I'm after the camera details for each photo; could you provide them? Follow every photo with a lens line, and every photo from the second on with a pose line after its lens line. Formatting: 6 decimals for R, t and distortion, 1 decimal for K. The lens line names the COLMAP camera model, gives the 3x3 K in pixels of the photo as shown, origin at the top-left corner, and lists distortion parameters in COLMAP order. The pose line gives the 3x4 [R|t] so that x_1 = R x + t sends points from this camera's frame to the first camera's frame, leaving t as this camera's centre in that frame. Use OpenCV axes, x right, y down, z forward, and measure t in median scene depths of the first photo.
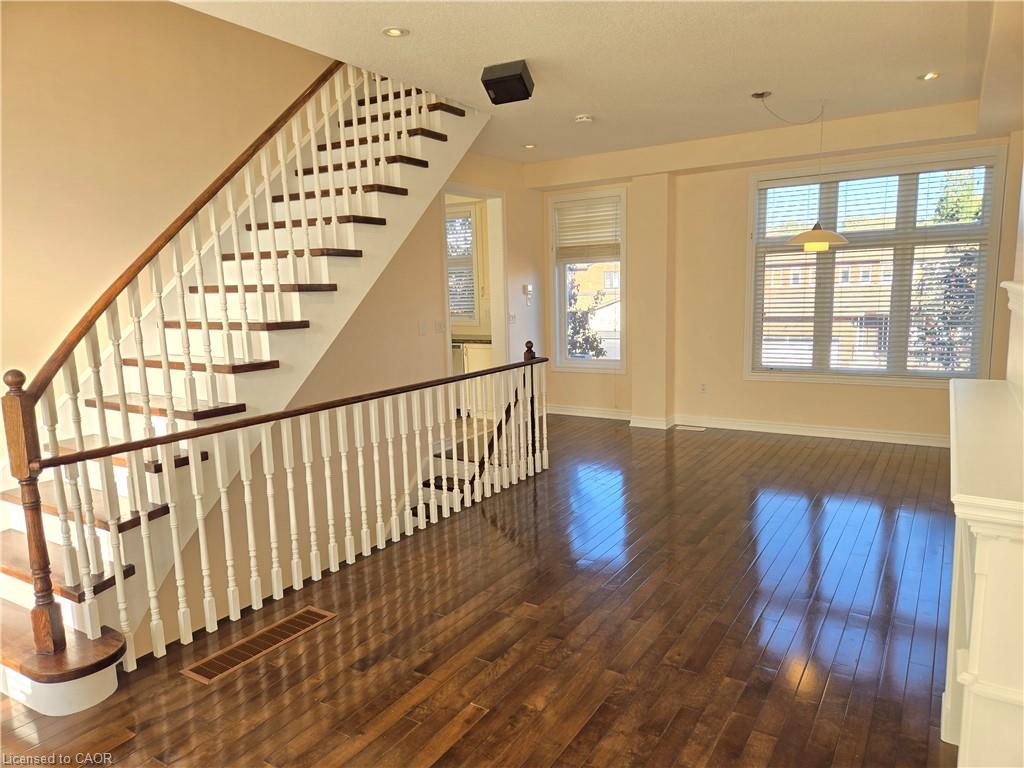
lens RADIAL K [[680.5, 0, 506.3], [0, 680.5, 383.0], [0, 0, 1]] dist [0.074810, -0.066945]
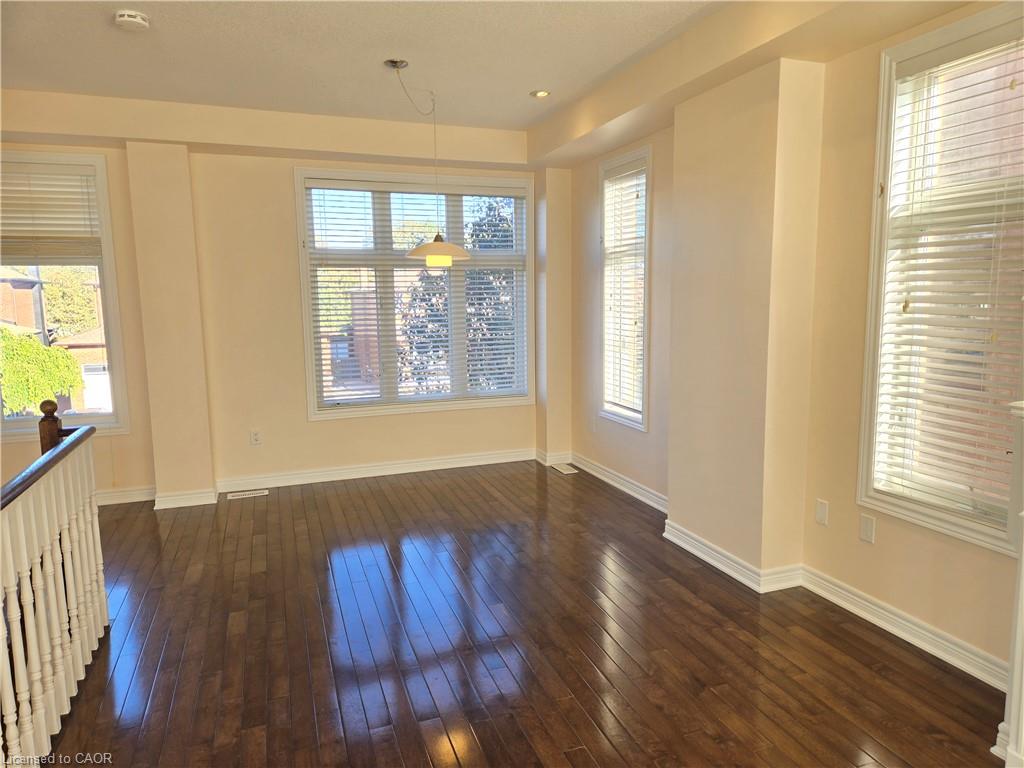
lens RADIAL K [[680.5, 0, 506.3], [0, 680.5, 383.0], [0, 0, 1]] dist [0.074810, -0.066945]
pose [[0.605224, -0.084358, 0.791573, -0.160687], [0.106764, 0.993987, 0.024299, -0.046766], [-0.788863, 0.069806, 0.610591, 0.341933]]
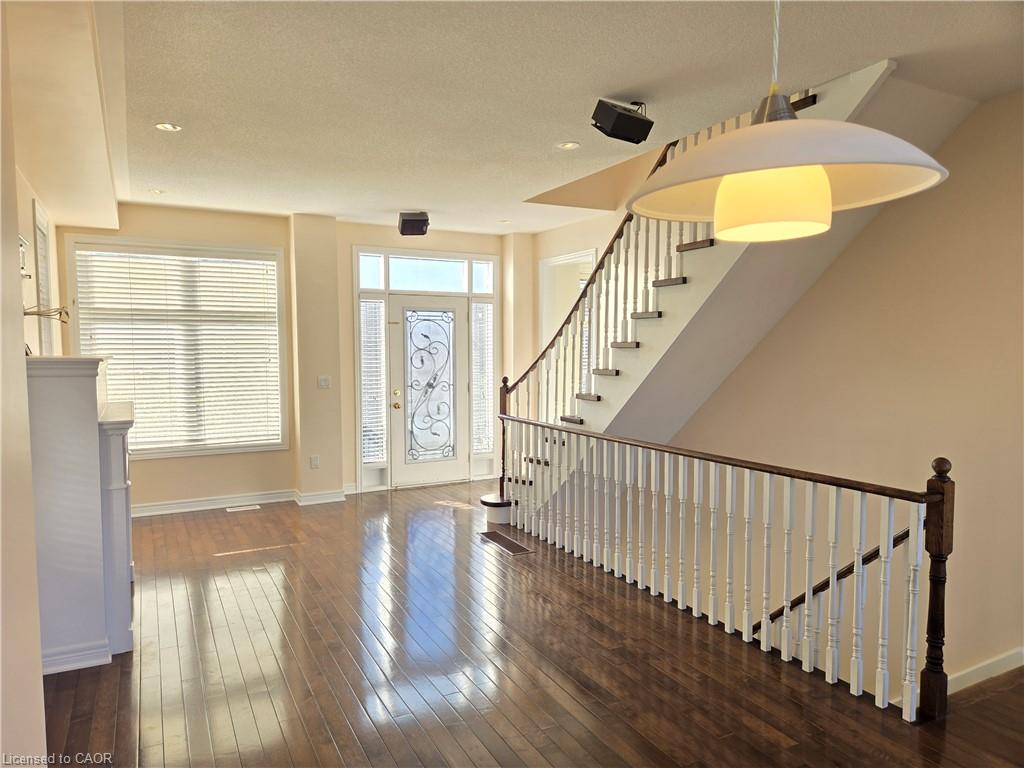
lens RADIAL K [[680.5, 0, 506.3], [0, 680.5, 383.0], [0, 0, 1]] dist [0.074810, -0.066945]
pose [[-0.491202, 0.076968, -0.867639, 0.568456], [-0.100747, 0.984383, 0.144361, -0.141747], [0.865200, 0.158322, -0.475776, 0.870419]]
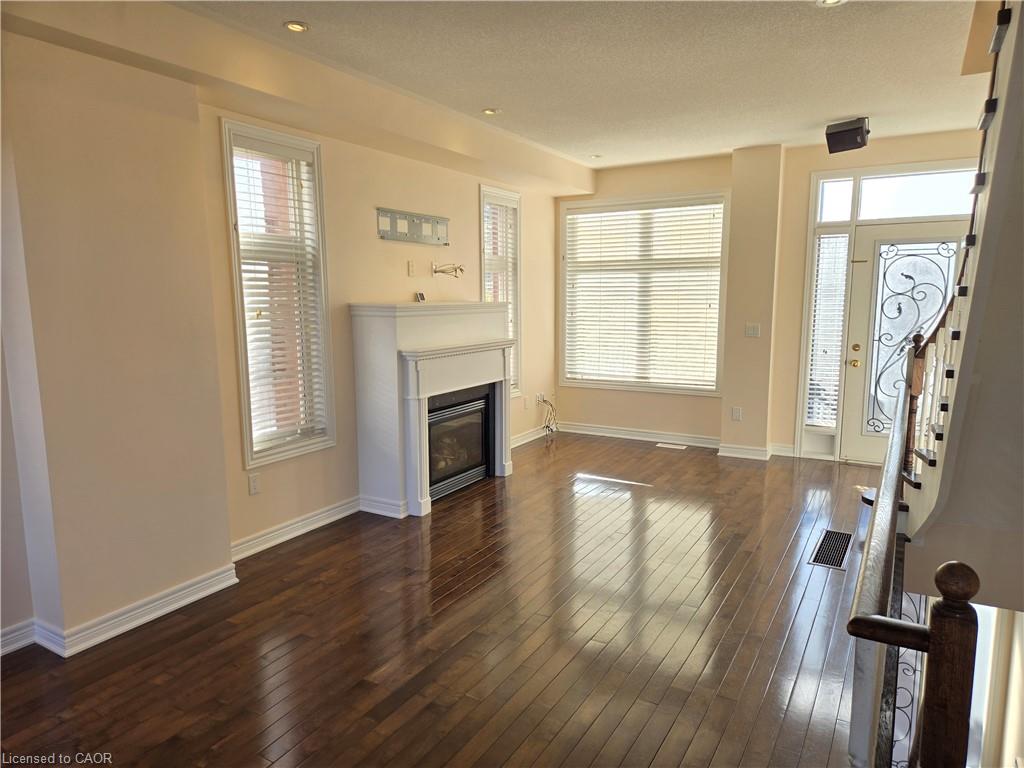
lens RADIAL K [[680.5, 0, 506.3], [0, 680.5, 383.0], [0, 0, 1]] dist [0.074810, -0.066945]
pose [[-0.998409, 0.041778, -0.037873, 0.175453], [0.030227, 0.963504, 0.265983, -0.162667], [0.047603, 0.264414, -0.963234, 1.080709]]
